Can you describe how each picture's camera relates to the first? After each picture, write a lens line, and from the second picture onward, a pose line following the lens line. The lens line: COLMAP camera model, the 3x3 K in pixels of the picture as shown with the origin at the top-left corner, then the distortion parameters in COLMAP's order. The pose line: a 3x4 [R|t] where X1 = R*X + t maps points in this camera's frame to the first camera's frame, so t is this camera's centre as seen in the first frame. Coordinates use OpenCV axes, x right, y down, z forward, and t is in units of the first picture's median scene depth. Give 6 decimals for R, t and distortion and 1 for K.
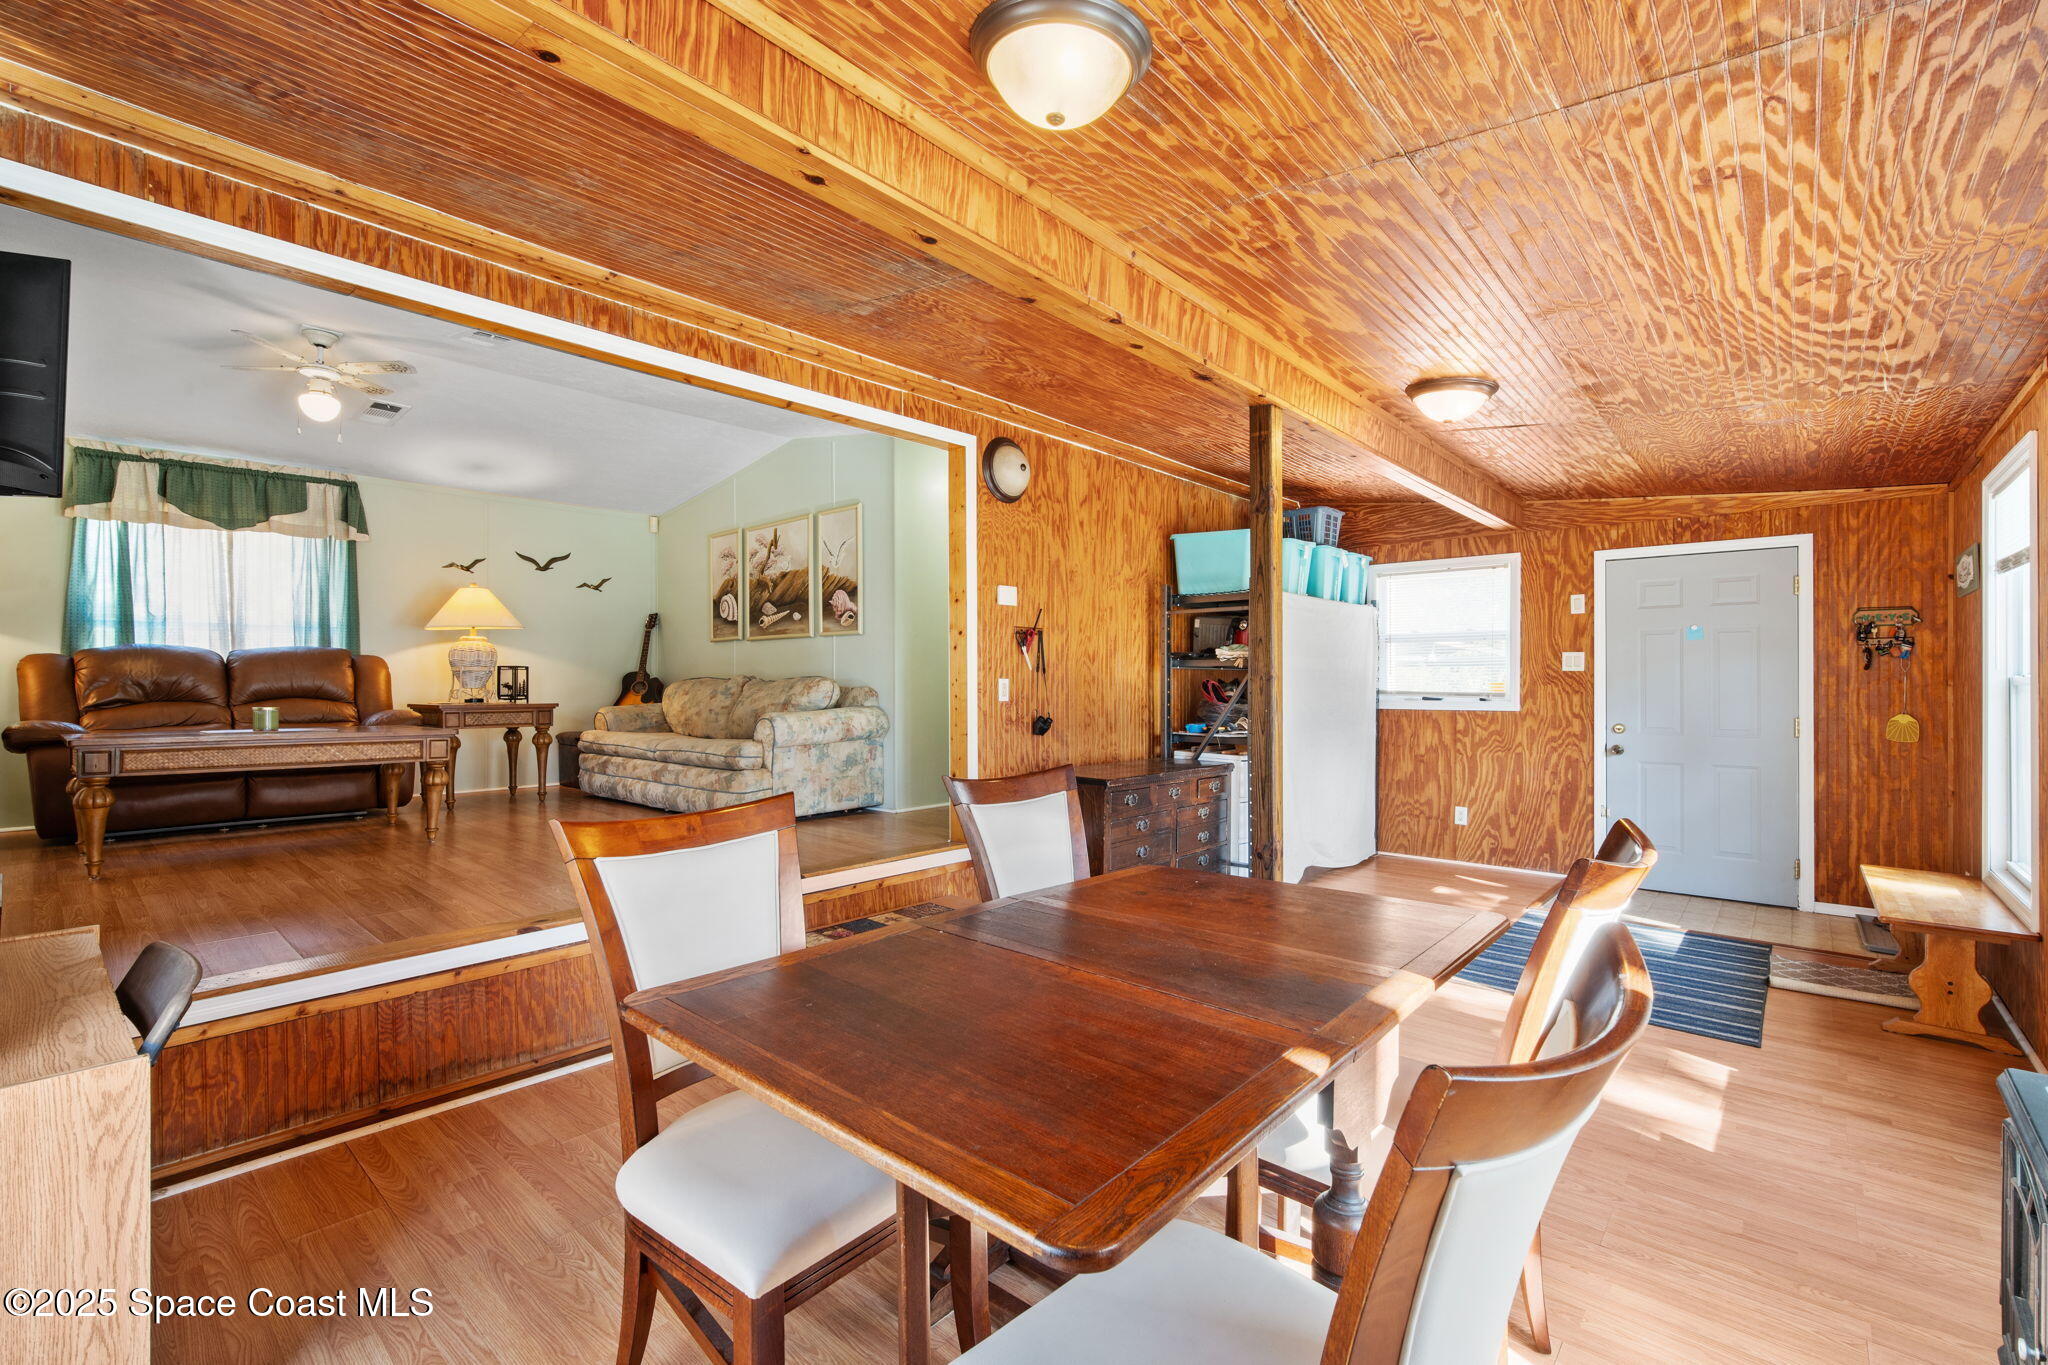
lens RADIAL K [[900.8, 0, 1019.6], [0, 900.8, 683.4], [0, 0, 1]] dist [-0.012416, 0.002958]
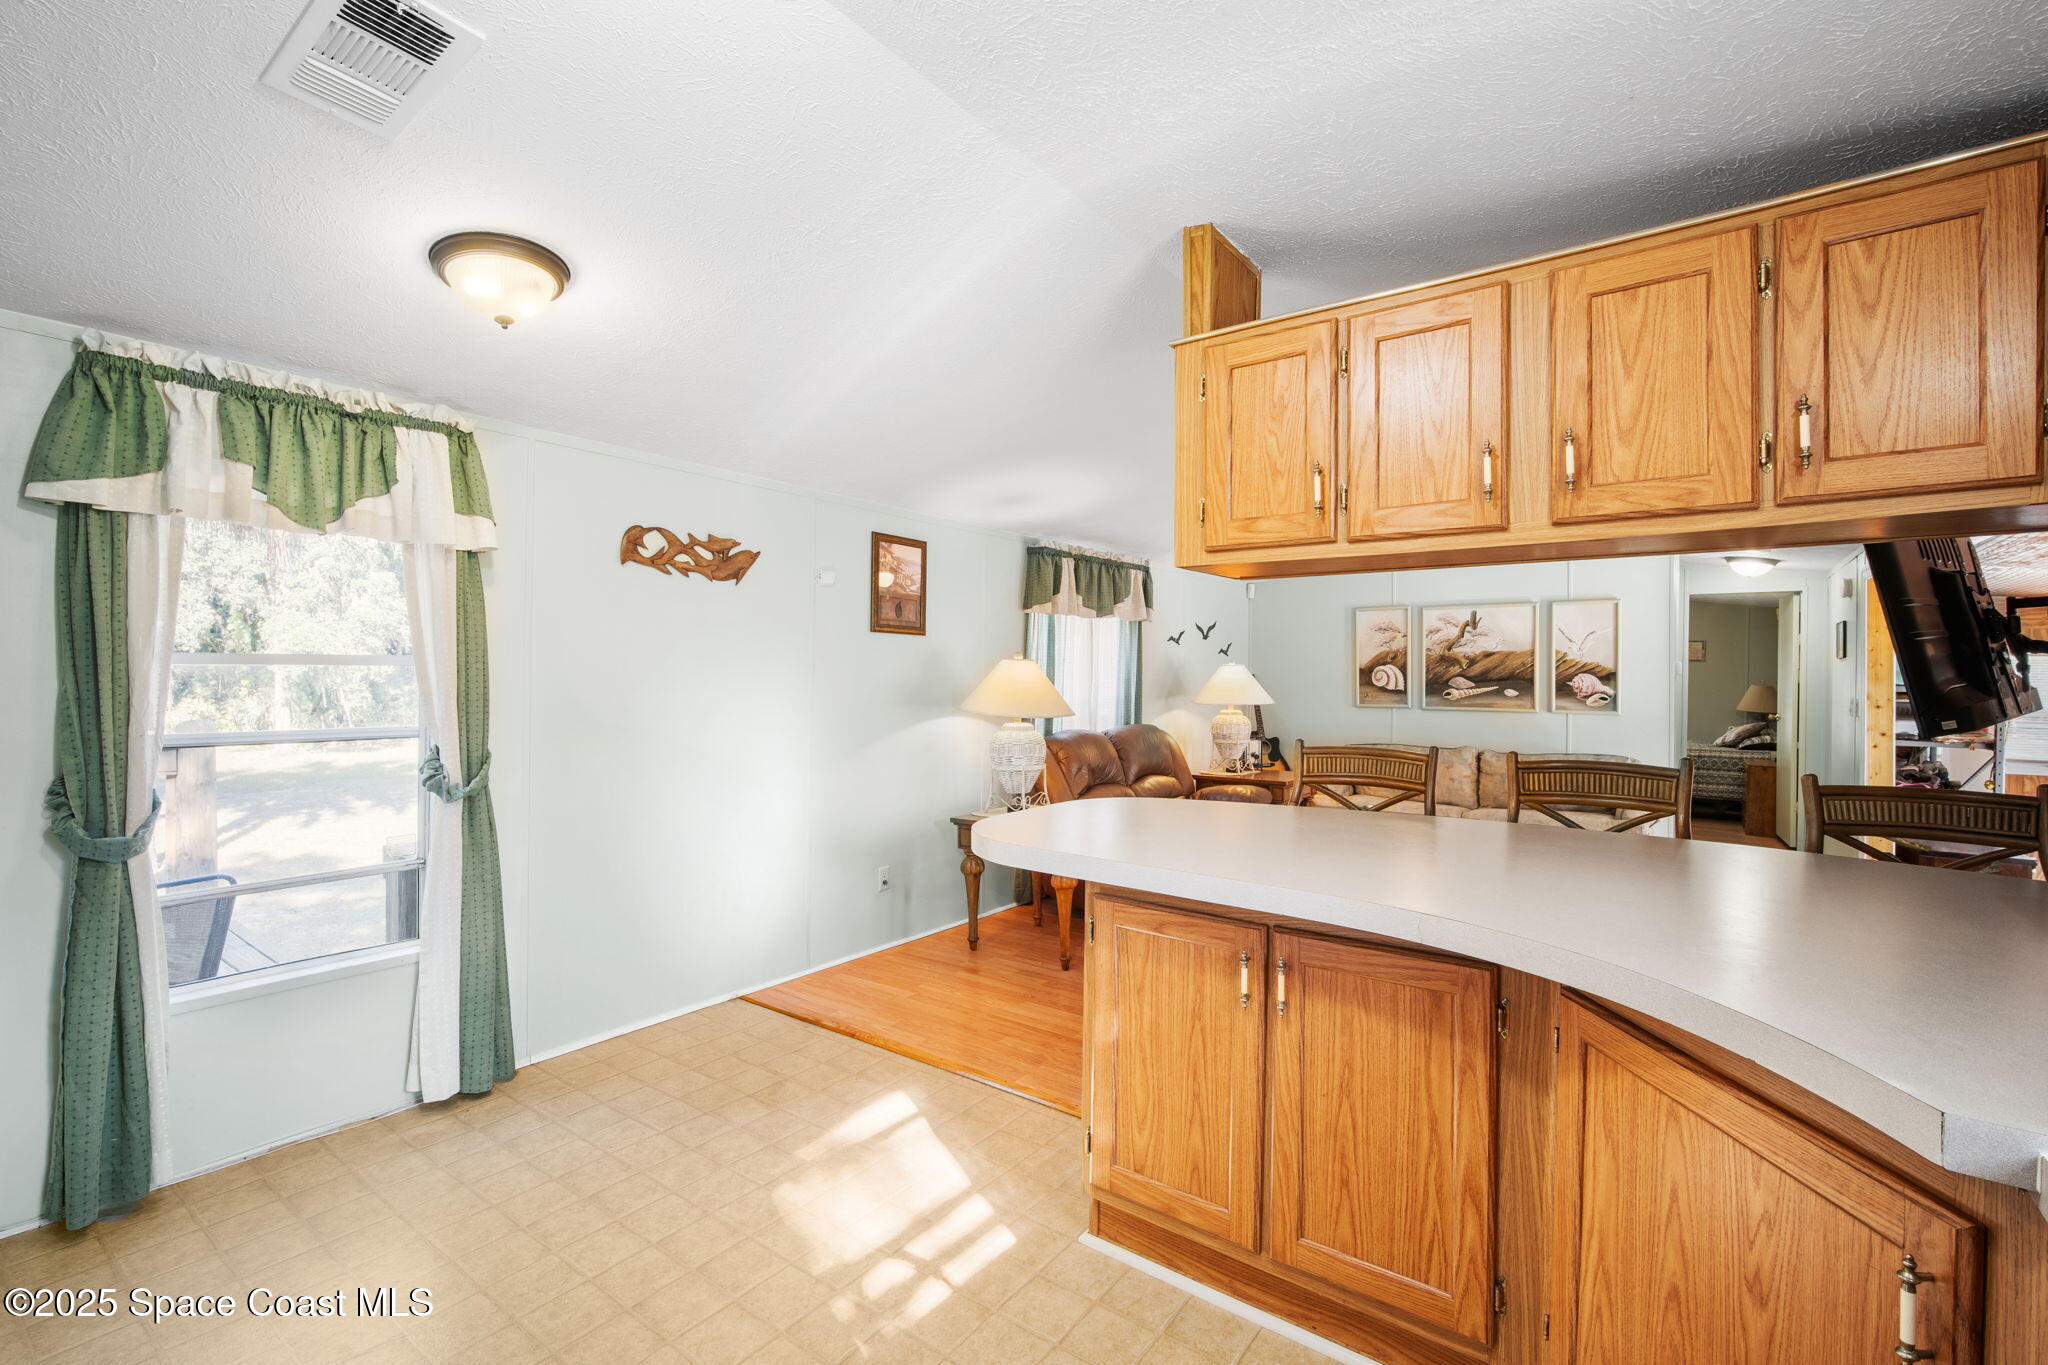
lens RADIAL K [[900.8, 0, 1022.4], [0, 900.8, 676.4], [0, 0, 1]] dist [-0.012416, 0.002958]
pose [[0.995785, 0.009359, 0.091236, -1.683568], [-0.009358, 0.999956, -0.000439, -0.157297], [-0.091236, -0.000416, 0.995829, -0.084535]]
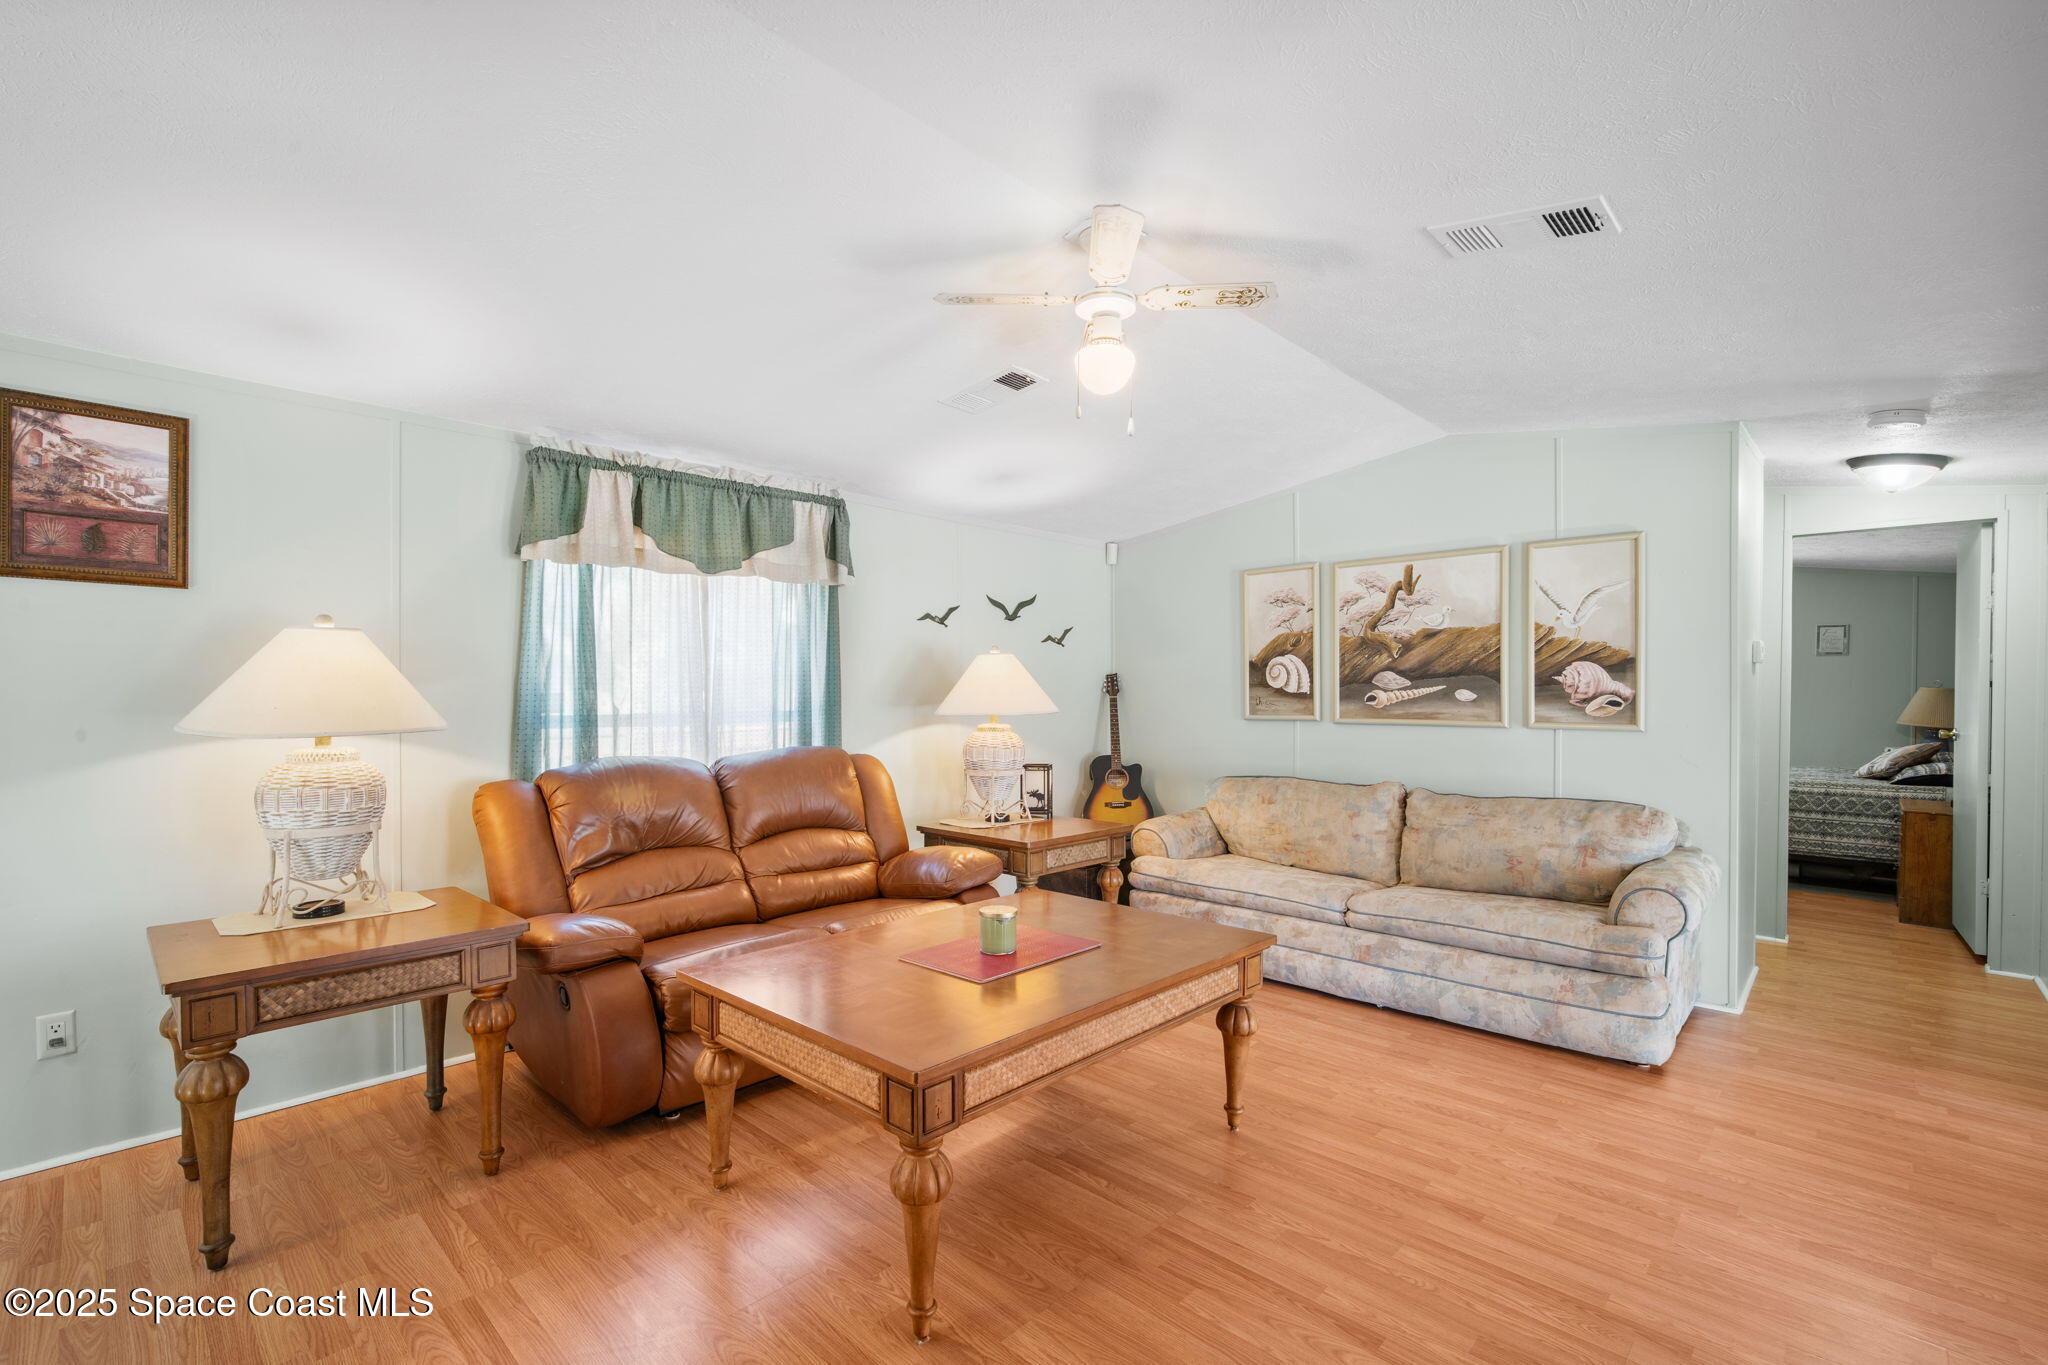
lens RADIAL K [[900.8, 0, 1021.5], [0, 900.8, 696.2], [0, 0, 1]] dist [-0.012416, 0.002958]
pose [[0.999508, 0.002691, -0.031260, -0.998606], [-0.002596, 0.999992, 0.003100, -0.133059], [0.031268, -0.003018, 0.999506, 0.546525]]
